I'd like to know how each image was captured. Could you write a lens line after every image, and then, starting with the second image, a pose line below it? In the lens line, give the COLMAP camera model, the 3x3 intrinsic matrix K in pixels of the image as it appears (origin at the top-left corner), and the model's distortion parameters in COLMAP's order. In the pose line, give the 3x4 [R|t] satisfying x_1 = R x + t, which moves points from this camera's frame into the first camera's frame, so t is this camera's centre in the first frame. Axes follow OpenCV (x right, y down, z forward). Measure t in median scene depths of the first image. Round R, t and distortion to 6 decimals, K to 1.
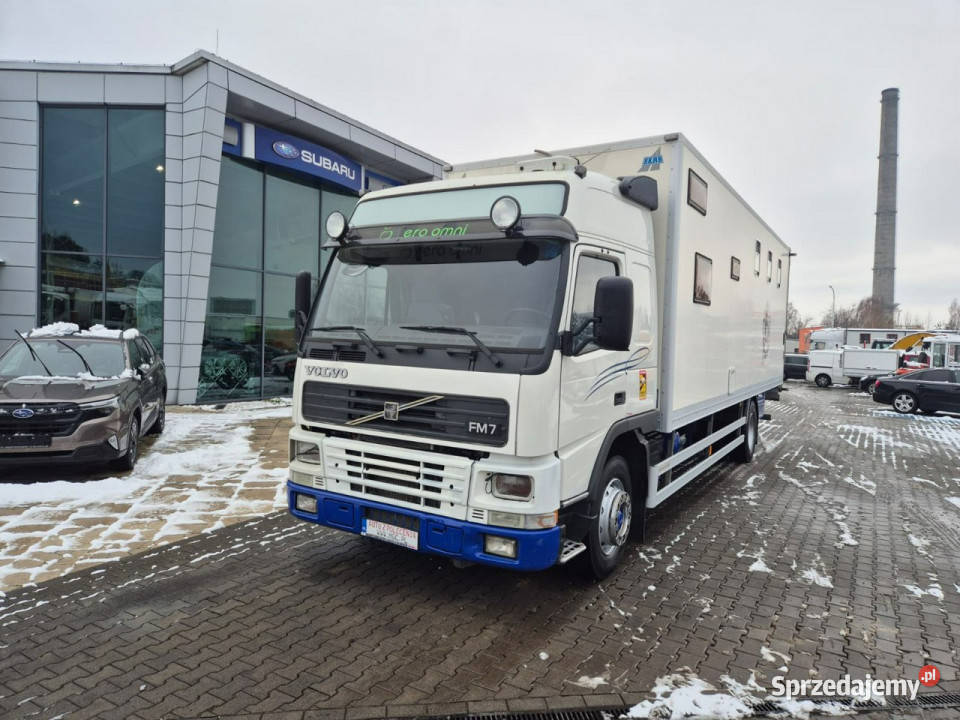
lens RADIAL K [[636.4, 0, 489.0], [0, 636.4, 361.3], [0, 0, 1]] dist [0.083267, -0.073942]
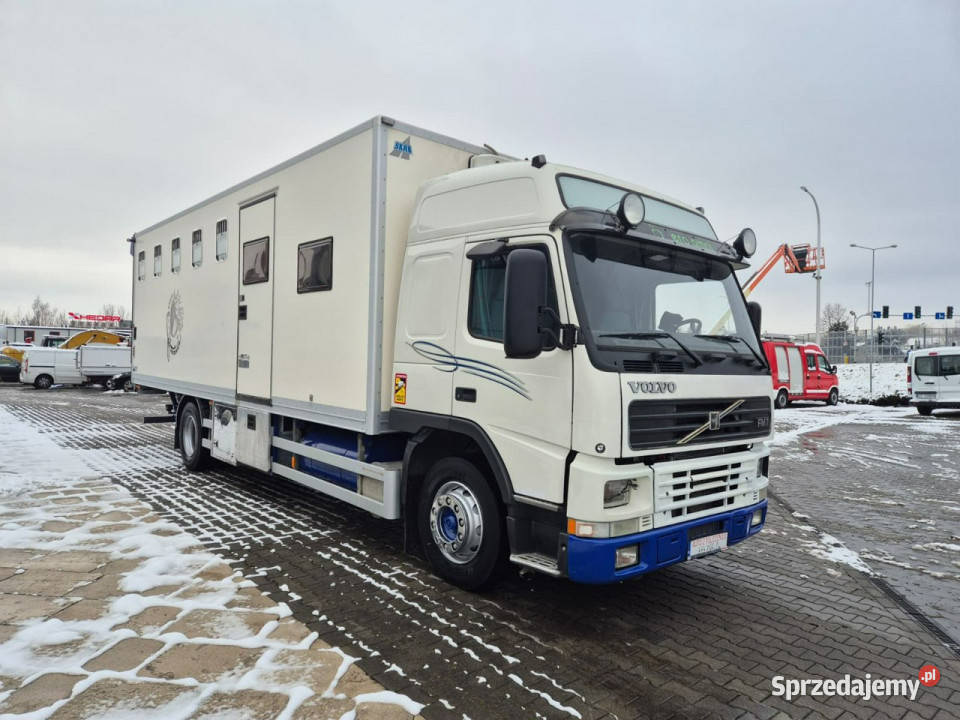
lens RADIAL K [[632.5, 0, 474.6], [0, 632.5, 362.8], [0, 0, 1]] dist [0.078453, -0.067611]
pose [[0.317440, -0.030323, 0.947794, -1.101968], [0.020061, 0.999480, 0.025258, -0.040901], [-0.948066, 0.010996, 0.317883, 0.942277]]
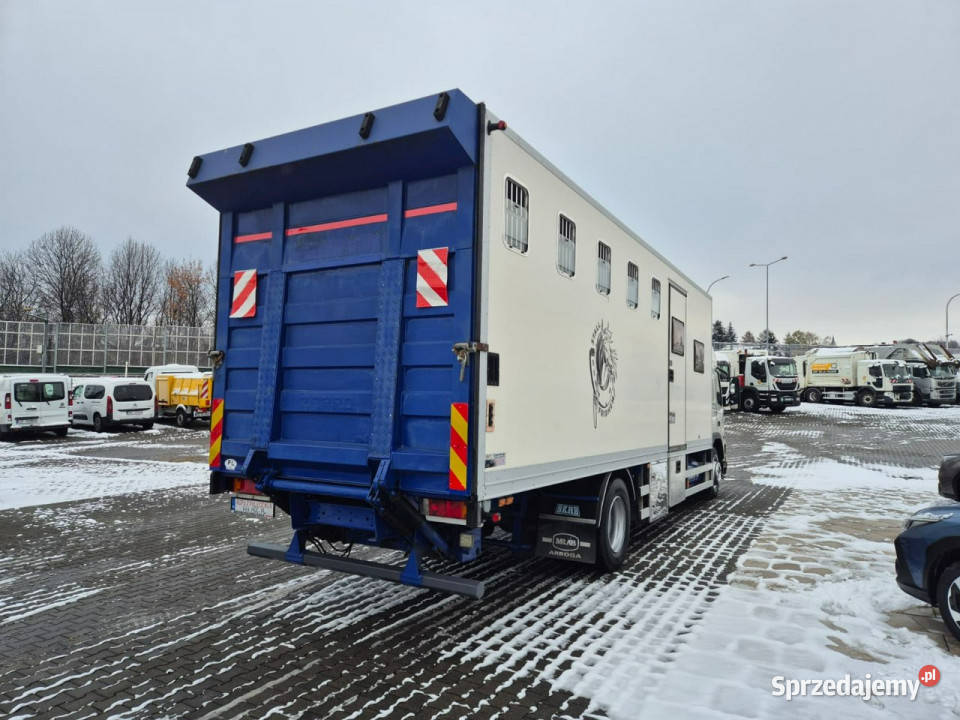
lens RADIAL K [[638.2, 0, 480.0], [0, 638.2, 360.0], [0, 0, 1]] dist [0.082417, -0.073312]
pose [[-0.998599, -0.051429, -0.012434, 0.752295], [-0.051068, 0.998309, -0.027784, -0.100929], [0.013842, -0.027110, -0.999537, 3.762655]]
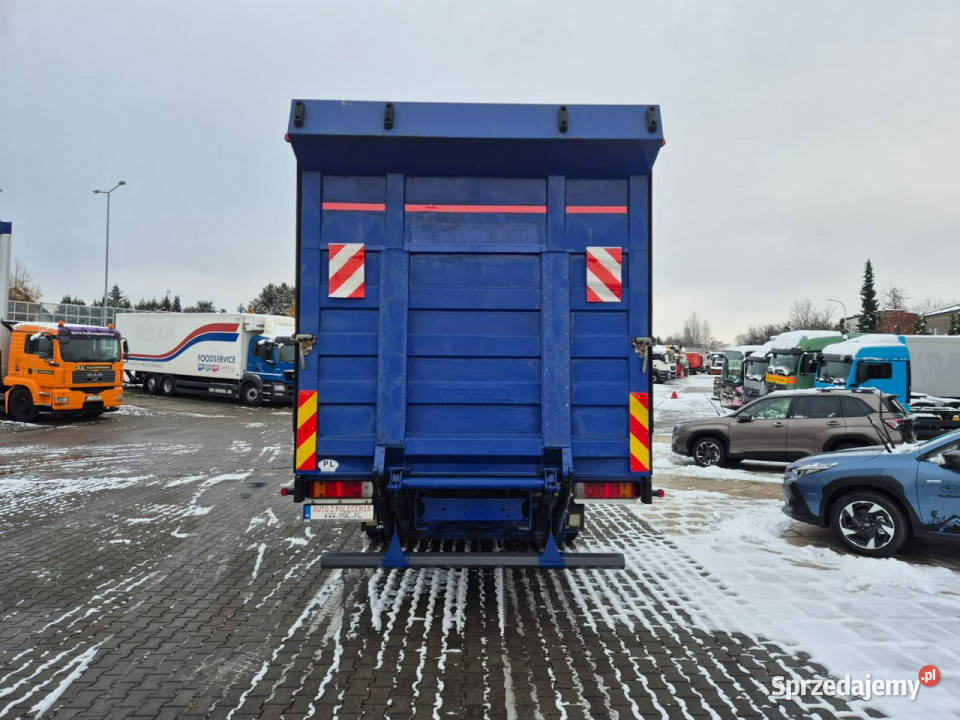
lens RADIAL K [[638.2, 0, 480.0], [0, 638.2, 360.0], [0, 0, 1]] dist [0.082417, -0.073312]
pose [[-0.849227, -0.060839, -0.524511, 1.470186], [-0.052170, 0.998147, -0.031309, -0.071169], [0.525444, 0.000775, -0.850828, 3.578038]]
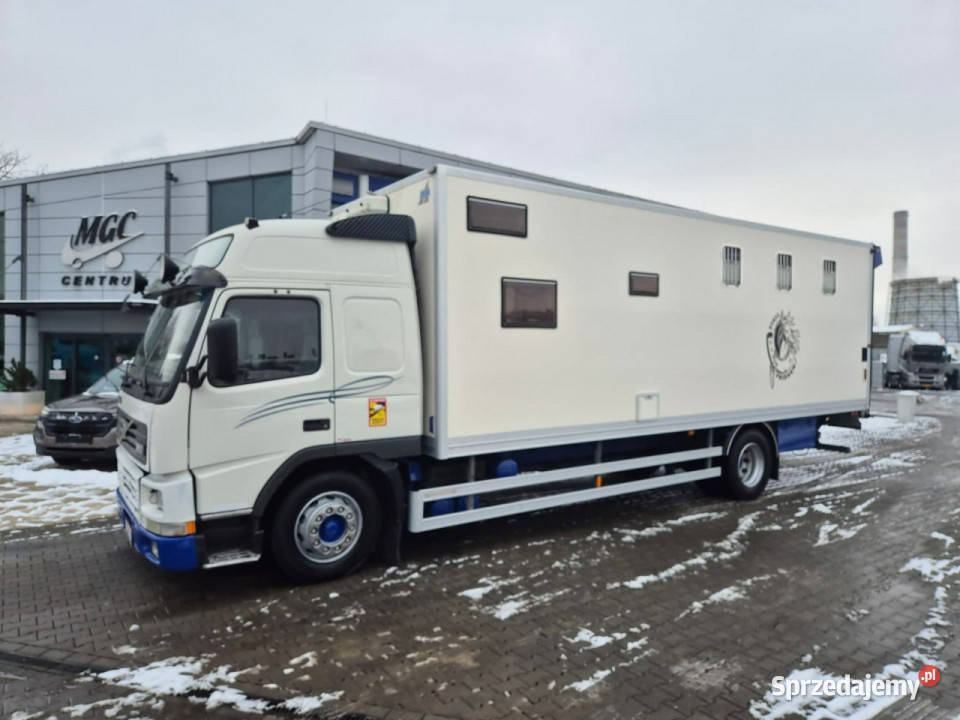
lens RADIAL K [[638.2, 0, 480.0], [0, 638.2, 360.0], [0, 0, 1]] dist [0.082417, -0.073312]
pose [[0.912882, -0.011458, -0.408062, 0.894295], [0.002379, 0.999738, -0.022750, -0.025913], [0.408216, 0.019798, 0.912671, 0.120601]]
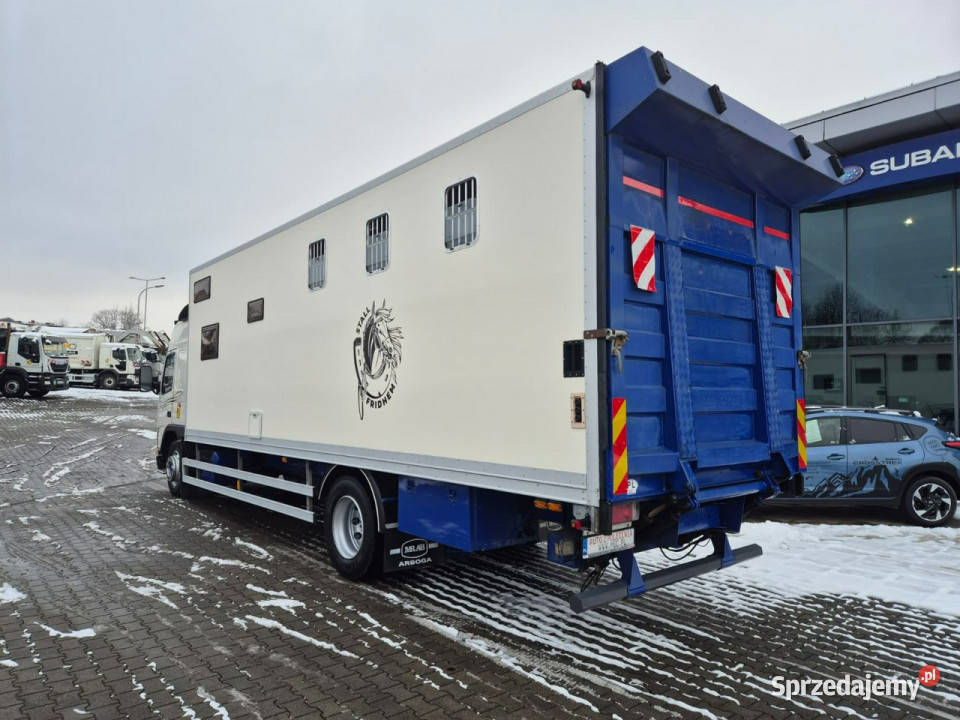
lens RADIAL K [[638.2, 0, 480.0], [0, 638.2, 360.0], [0, 0, 1]] dist [0.082417, -0.073312]
pose [[-0.322700, -0.084821, -0.942693, 1.984338], [-0.053262, 0.996026, -0.071387, -0.023750], [0.945002, 0.027173, -0.325935, 2.731838]]
